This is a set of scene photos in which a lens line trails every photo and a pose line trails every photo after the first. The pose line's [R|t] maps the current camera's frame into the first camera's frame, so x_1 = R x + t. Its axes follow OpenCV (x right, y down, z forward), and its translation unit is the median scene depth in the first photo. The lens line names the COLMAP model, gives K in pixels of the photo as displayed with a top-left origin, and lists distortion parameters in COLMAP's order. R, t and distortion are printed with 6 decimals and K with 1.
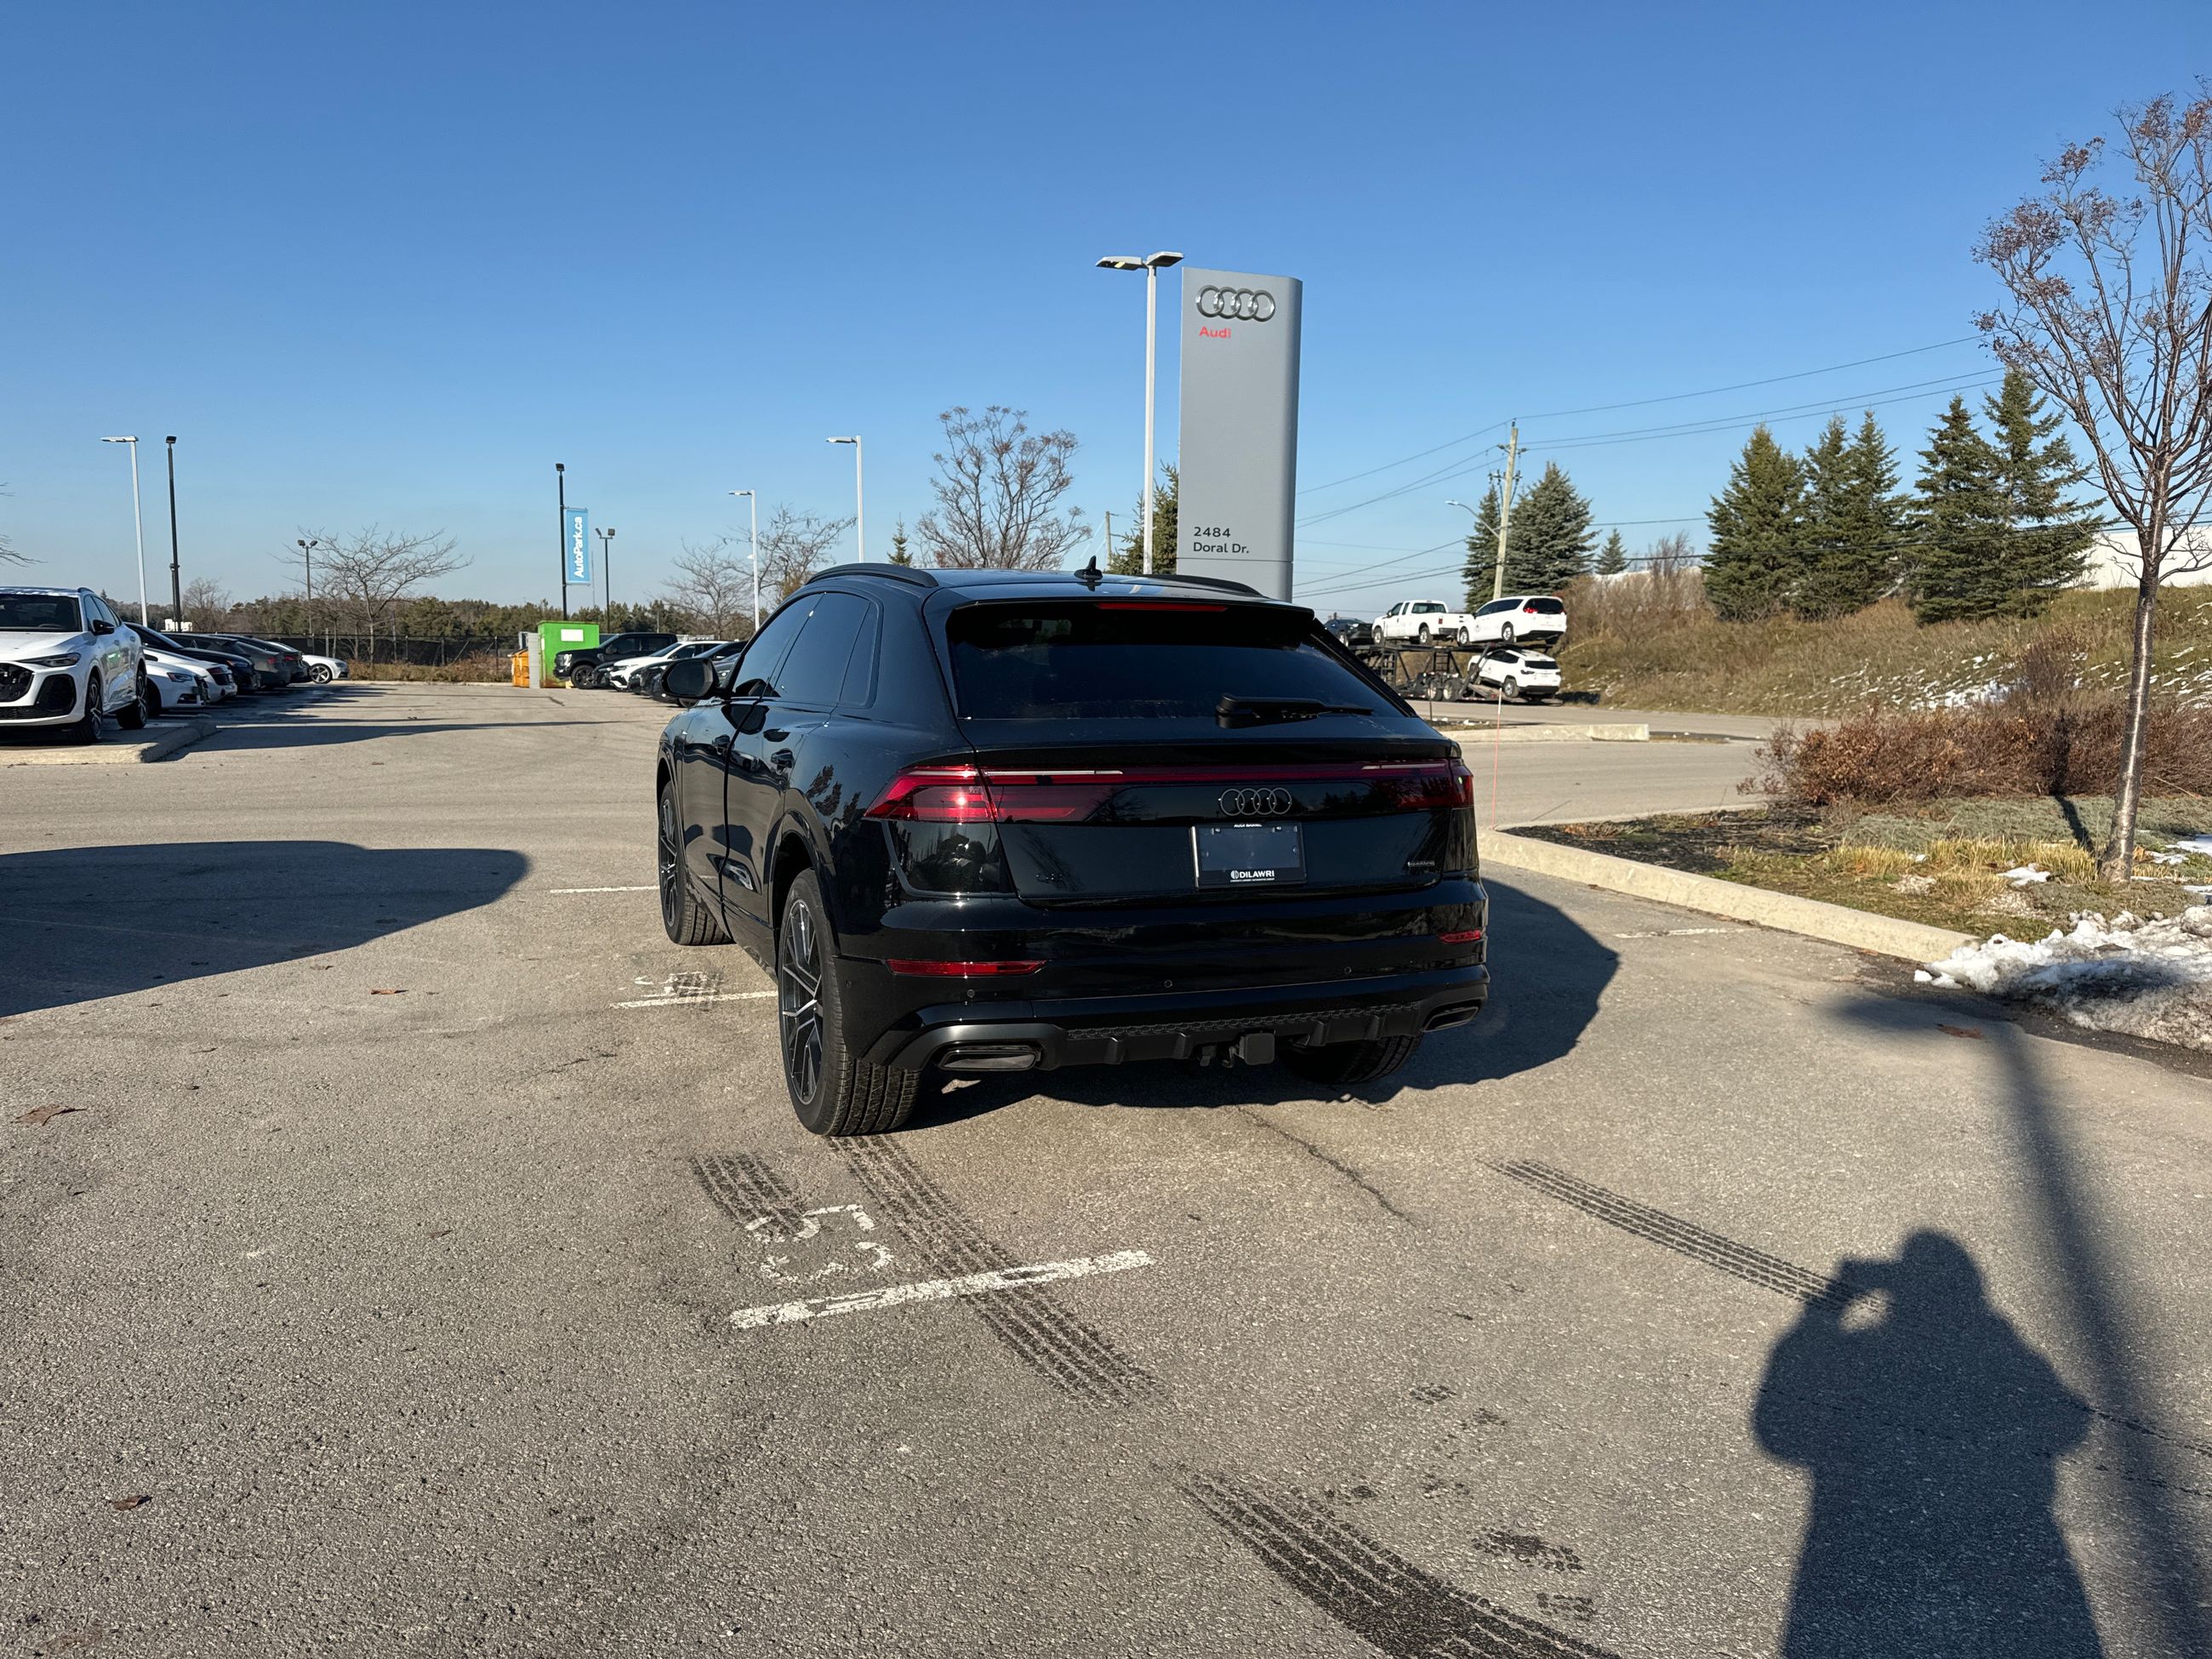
lens RADIAL K [[1550.2, 0, 1088.5], [0, 1550.2, 833.9], [0, 0, 1]] dist [0.067091, -0.083296]
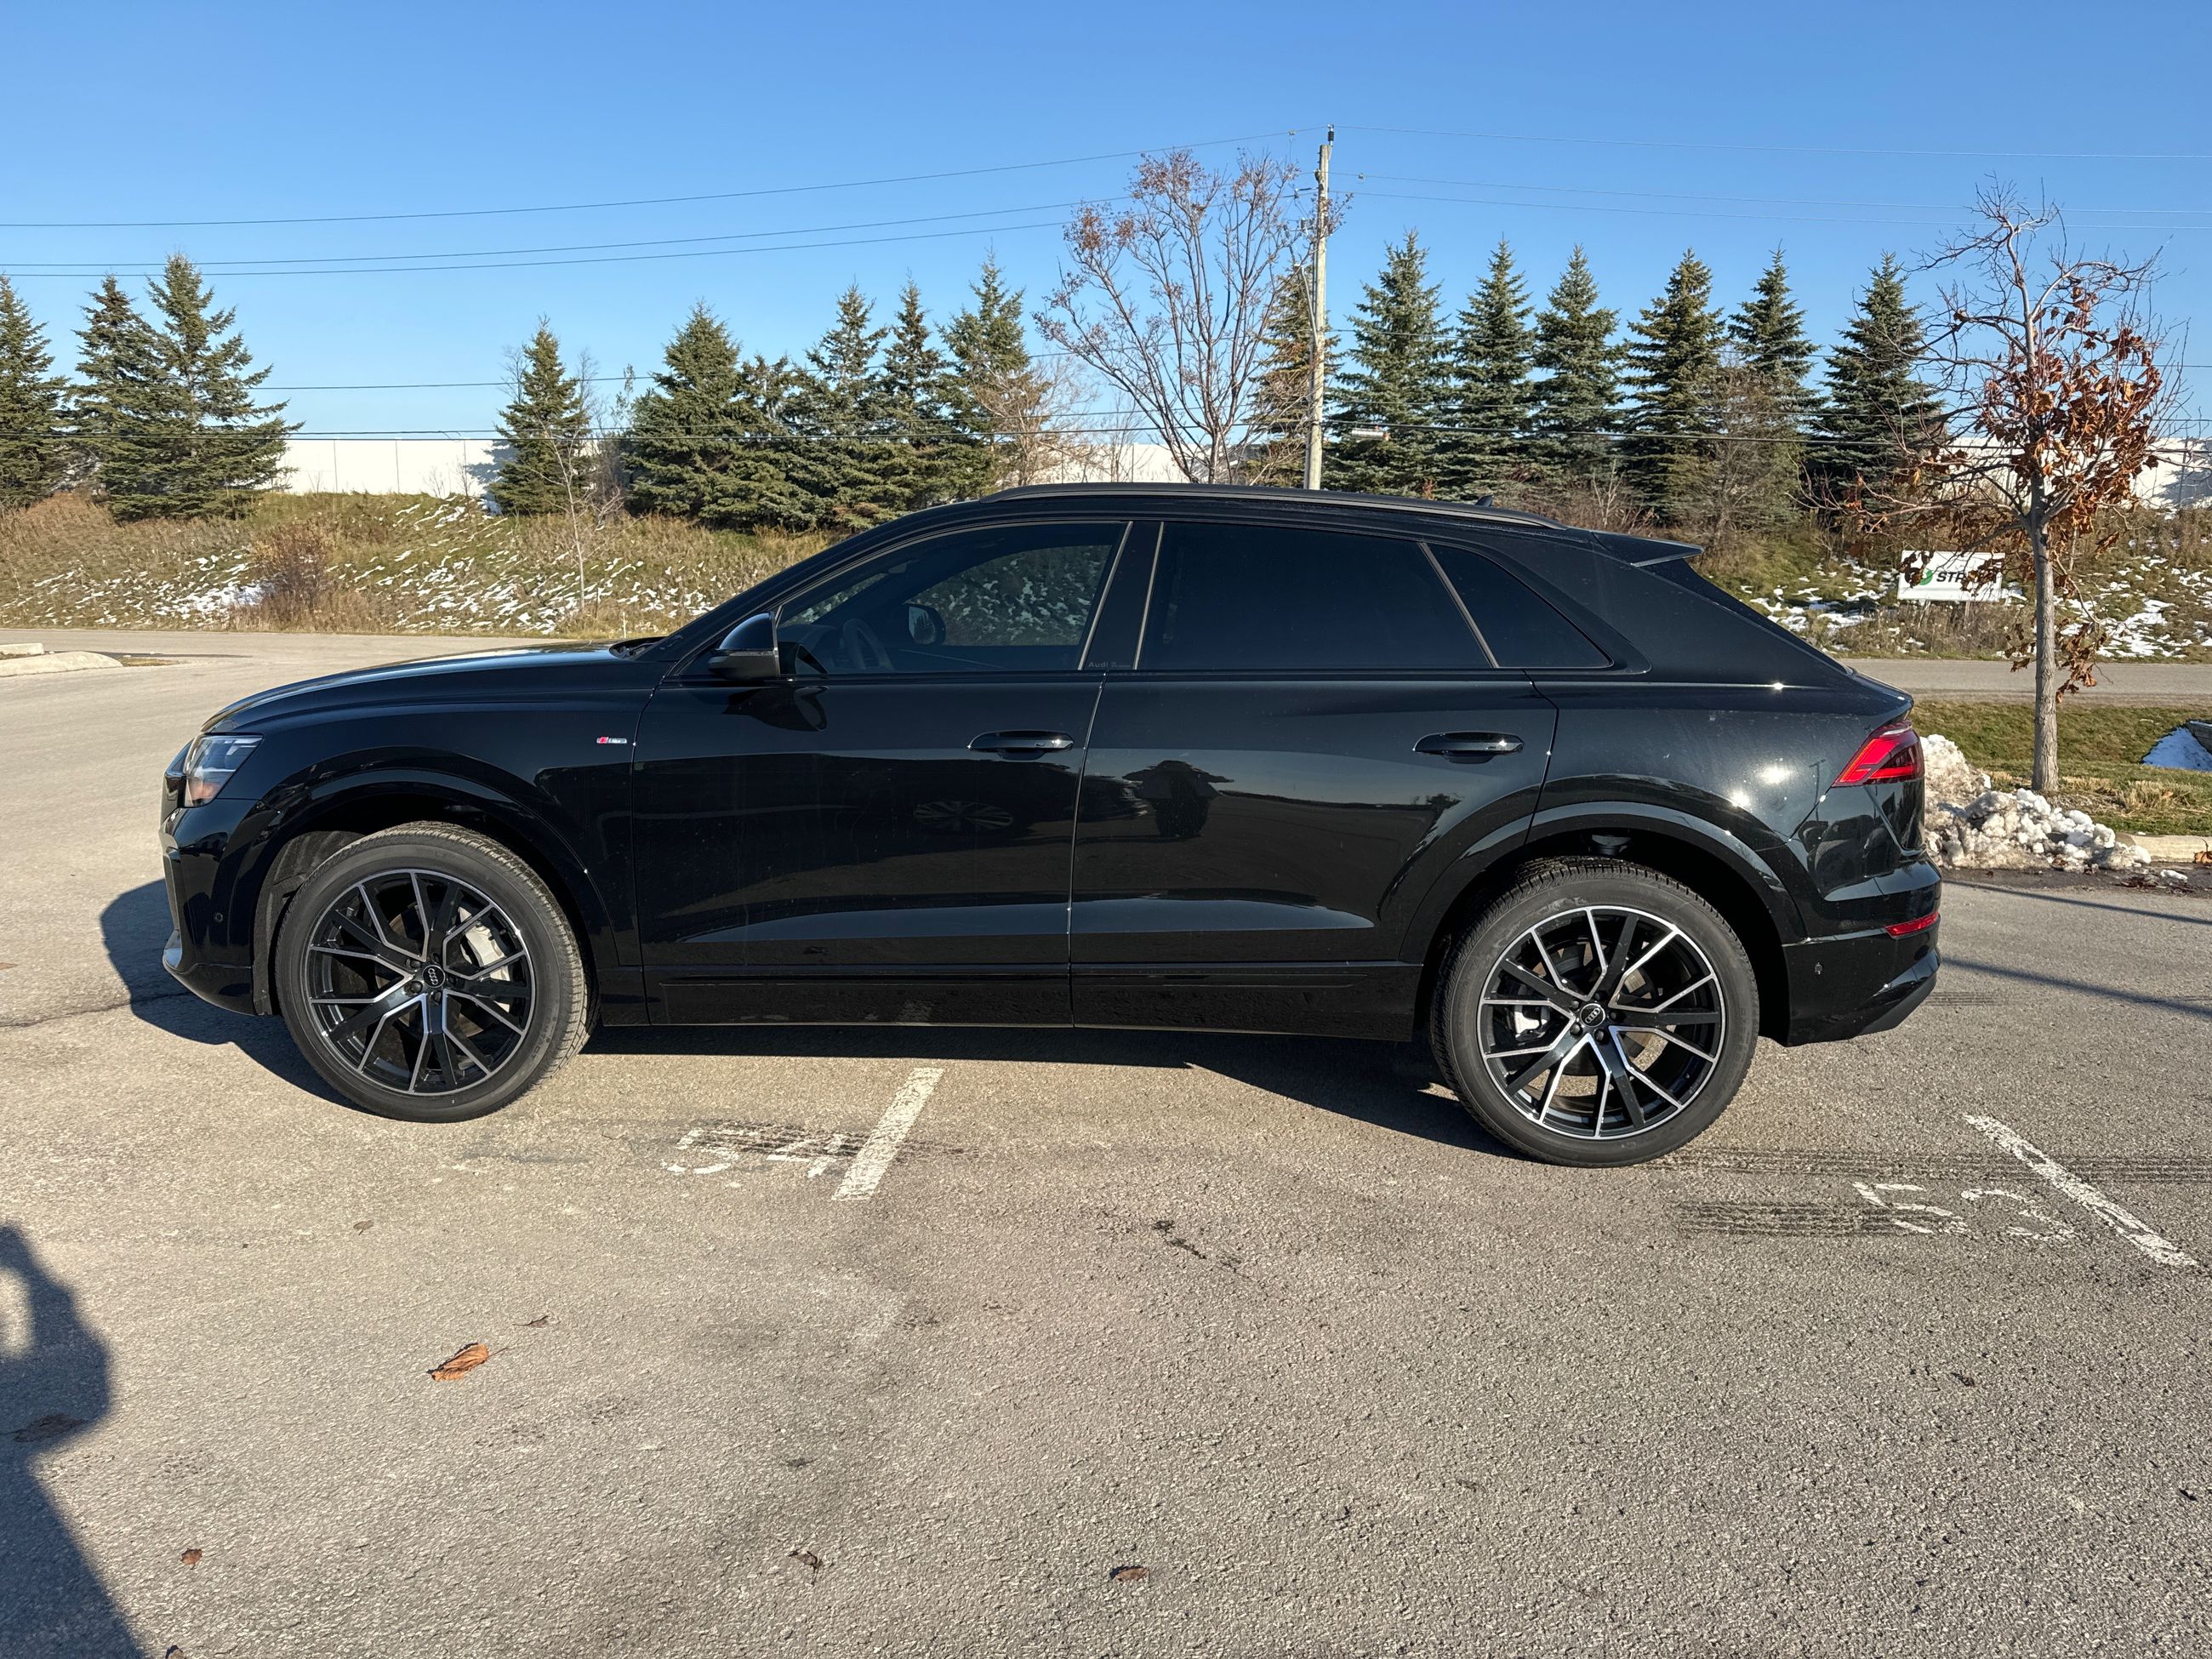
lens RADIAL K [[1550.2, 0, 1118.0], [0, 1550.2, 834.4], [0, 0, 1]] dist [0.067091, -0.083296]
pose [[0.420983, -0.153011, 0.894070, -0.190737], [0.094600, 0.987701, 0.124492, -0.022995], [-0.902122, 0.032170, 0.430280, 0.158126]]
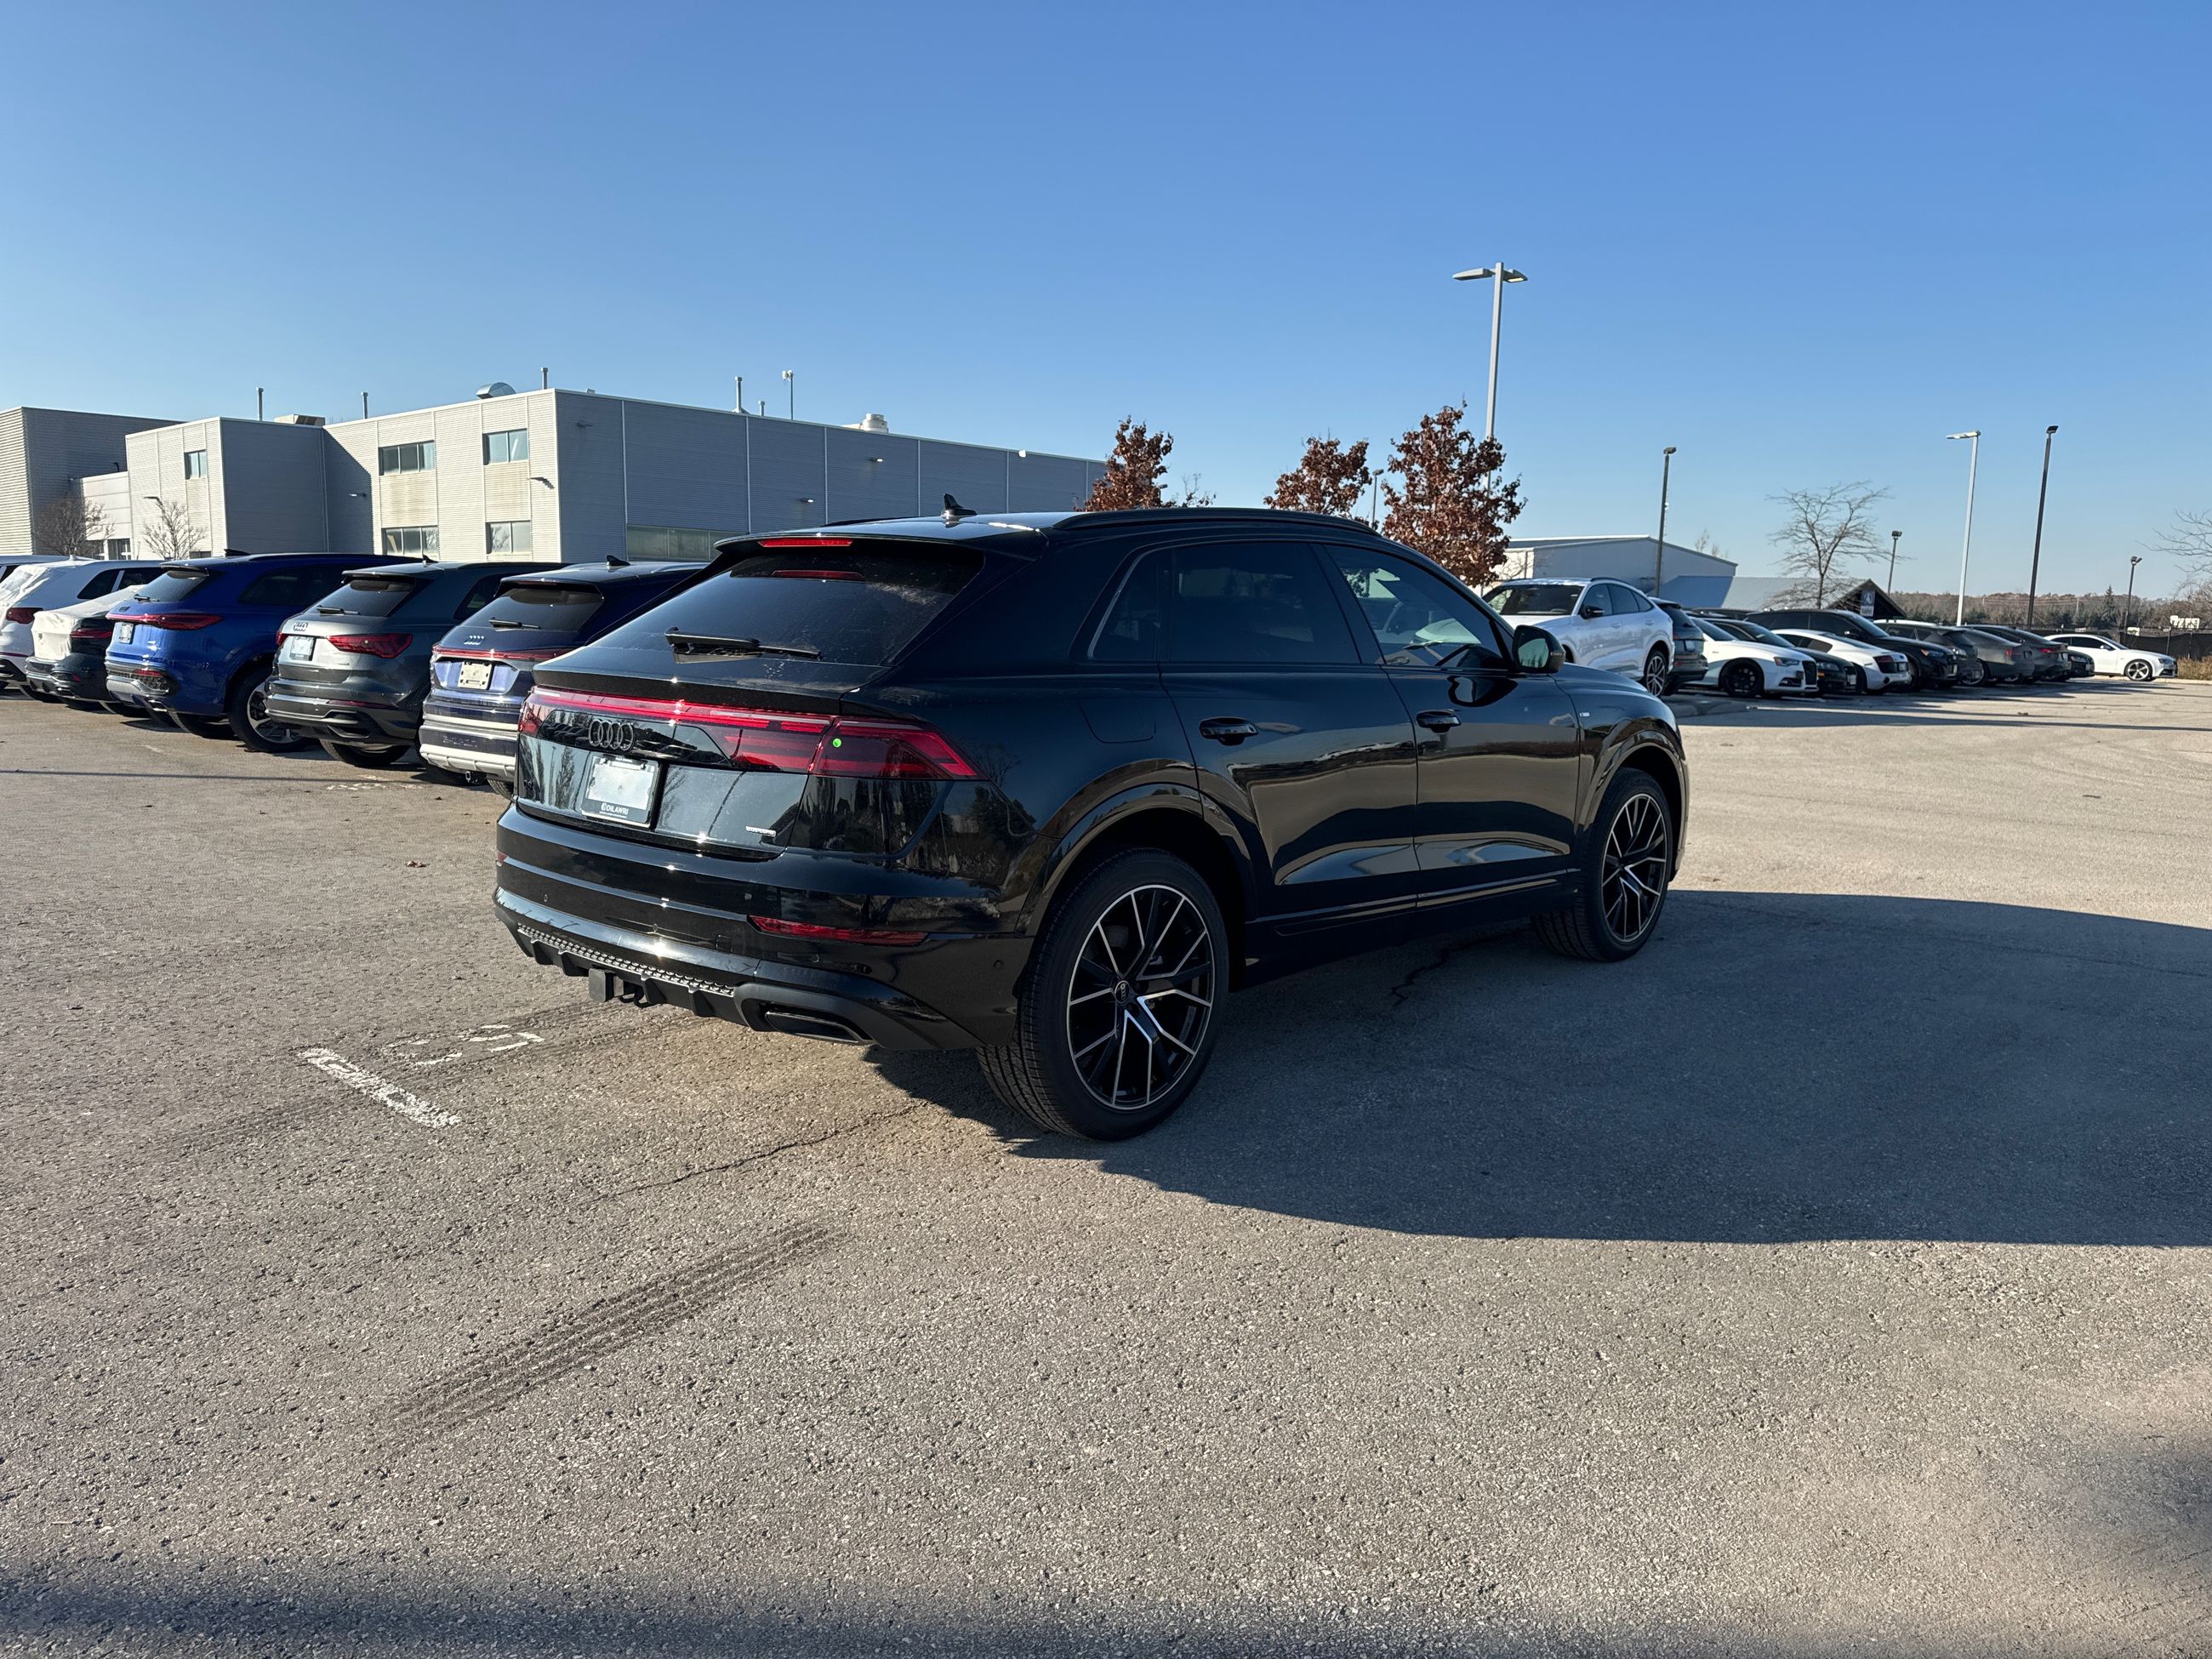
lens RADIAL K [[1550.2, 0, 1094.5], [0, 1550.2, 823.6], [0, 0, 1]] dist [0.067091, -0.083296]
pose [[0.421241, 0.118381, -0.899189, 0.181186], [-0.122296, 0.989804, 0.073020, -0.011987], [0.898665, 0.079208, 0.431424, 0.135754]]
